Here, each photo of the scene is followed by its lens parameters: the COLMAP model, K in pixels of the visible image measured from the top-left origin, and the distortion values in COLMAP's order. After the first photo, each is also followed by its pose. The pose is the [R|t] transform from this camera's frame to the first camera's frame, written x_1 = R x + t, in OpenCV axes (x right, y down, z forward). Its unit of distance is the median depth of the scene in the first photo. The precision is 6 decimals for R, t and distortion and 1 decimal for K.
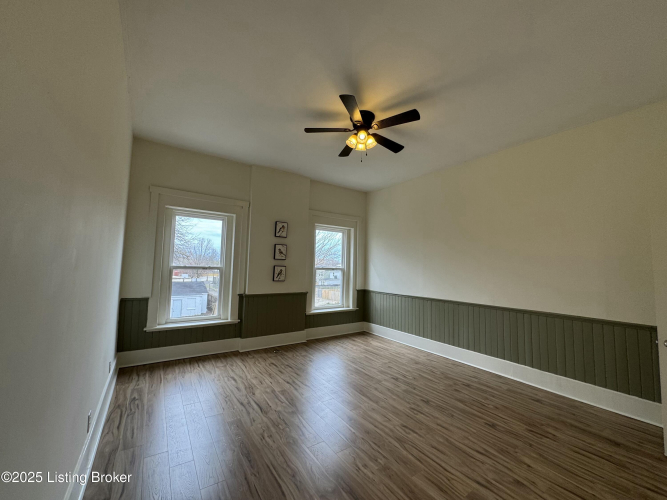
lens RADIAL K [[266.9, 0, 333.7], [0, 266.9, 248.2], [0, 0, 1]] dist [-0.019691, 0.000029]
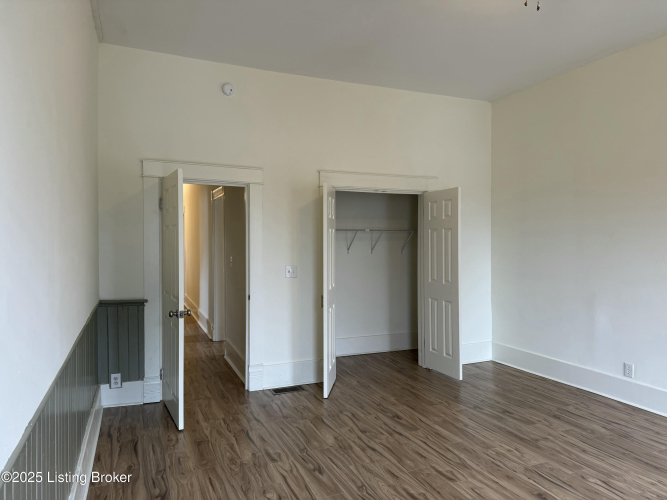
lens RADIAL K [[467.1, 0, 333.5], [0, 467.1, 246.9], [0, 0, 1]] dist [0.000389, 0.000611]
pose [[-0.979373, -0.023661, 0.200669, 0.365260], [-0.033962, 0.998268, -0.048044, 0.169052], [-0.199184, -0.053868, -0.978480, 2.443510]]
